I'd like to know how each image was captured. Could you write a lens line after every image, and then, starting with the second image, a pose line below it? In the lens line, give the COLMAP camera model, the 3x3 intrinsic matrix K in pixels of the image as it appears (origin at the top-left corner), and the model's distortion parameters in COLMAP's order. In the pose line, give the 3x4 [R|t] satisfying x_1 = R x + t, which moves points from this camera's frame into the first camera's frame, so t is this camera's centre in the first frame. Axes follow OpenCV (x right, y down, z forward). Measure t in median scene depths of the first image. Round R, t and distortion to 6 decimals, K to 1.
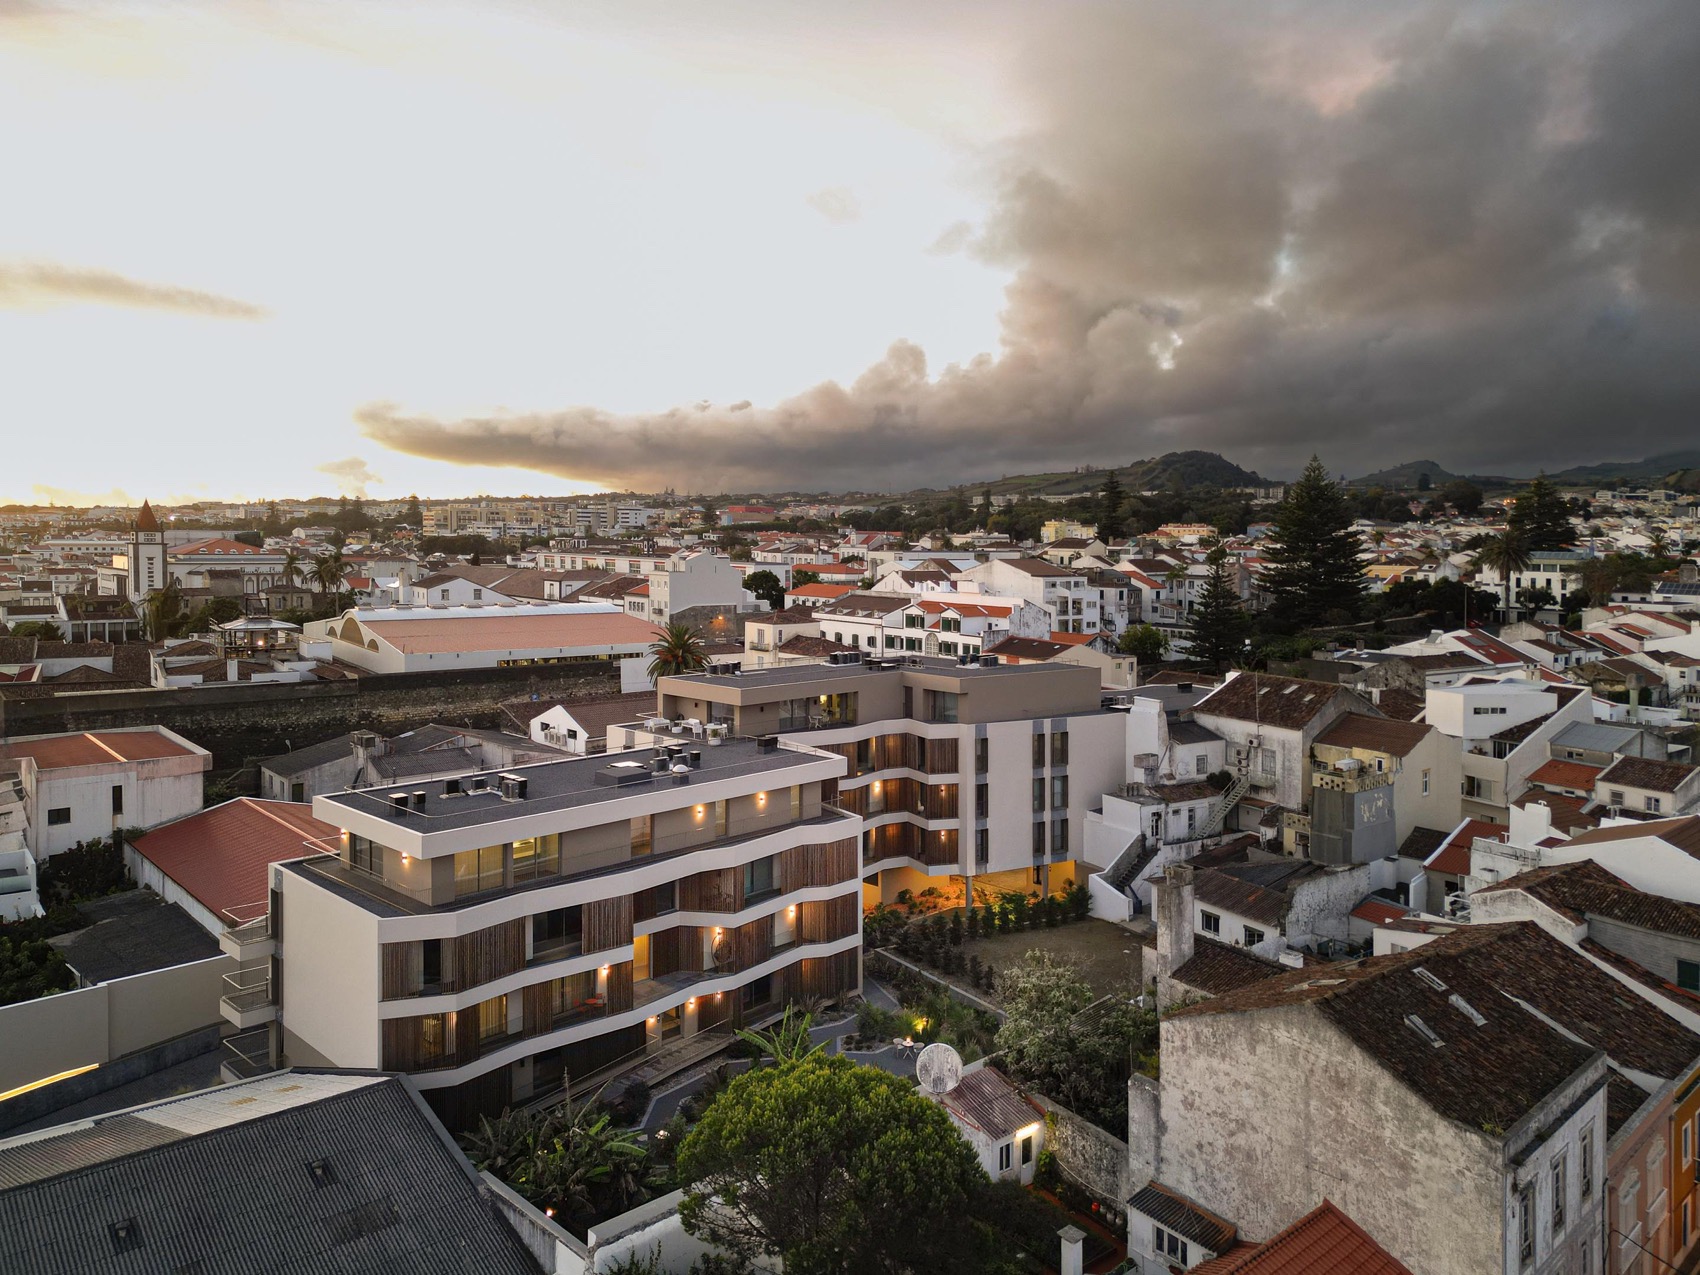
lens RADIAL K [[1191.5, 0, 850.0], [0, 1191.5, 637.5], [0, 0, 1]] dist [0.056424, -0.046575]
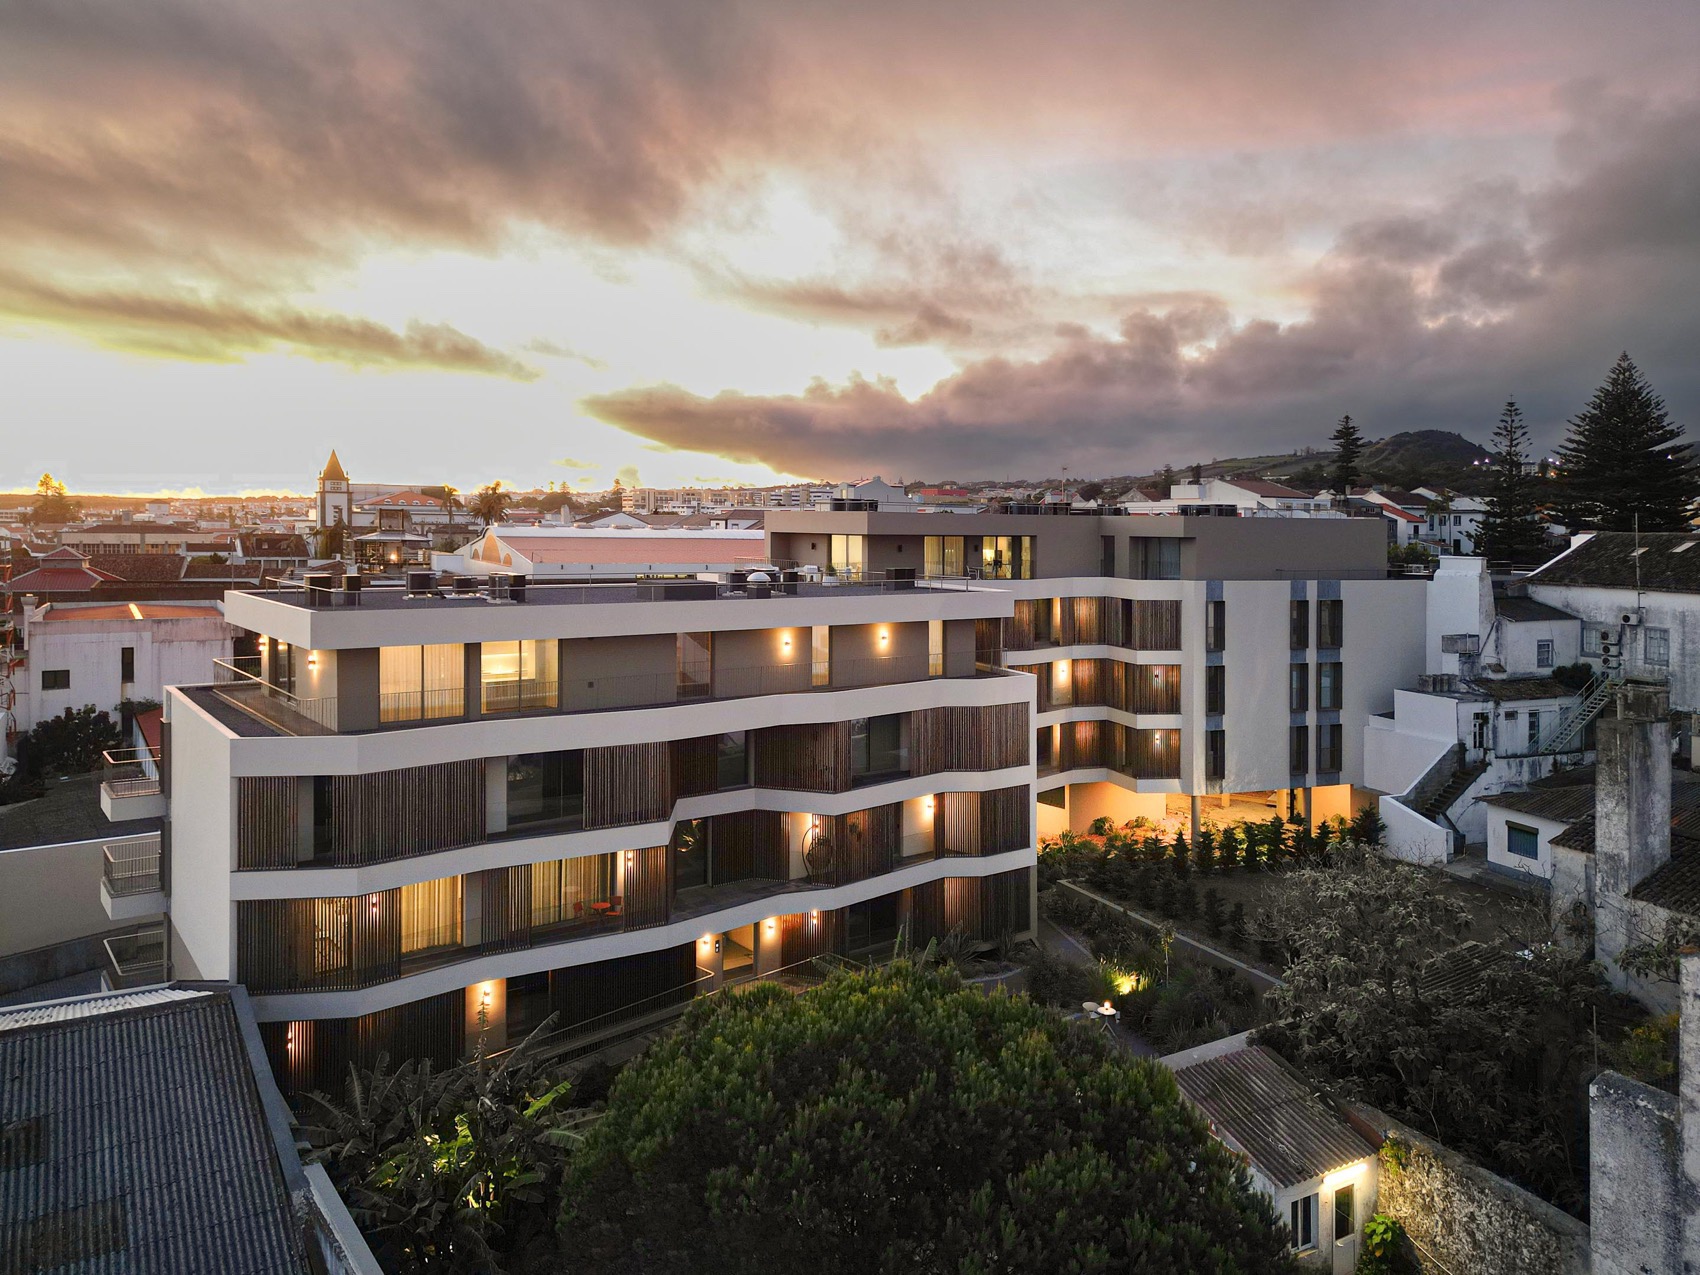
lens RADIAL K [[1190.0, 0, 849.1], [0, 1190.0, 607.7], [0, 0, 1]] dist [0.049753, -0.036980]
pose [[0.986216, 0.006133, -0.165351, 0.014072], [-0.010396, 0.999635, -0.024925, 0.112370], [0.165138, 0.026301, 0.985920, 0.275453]]
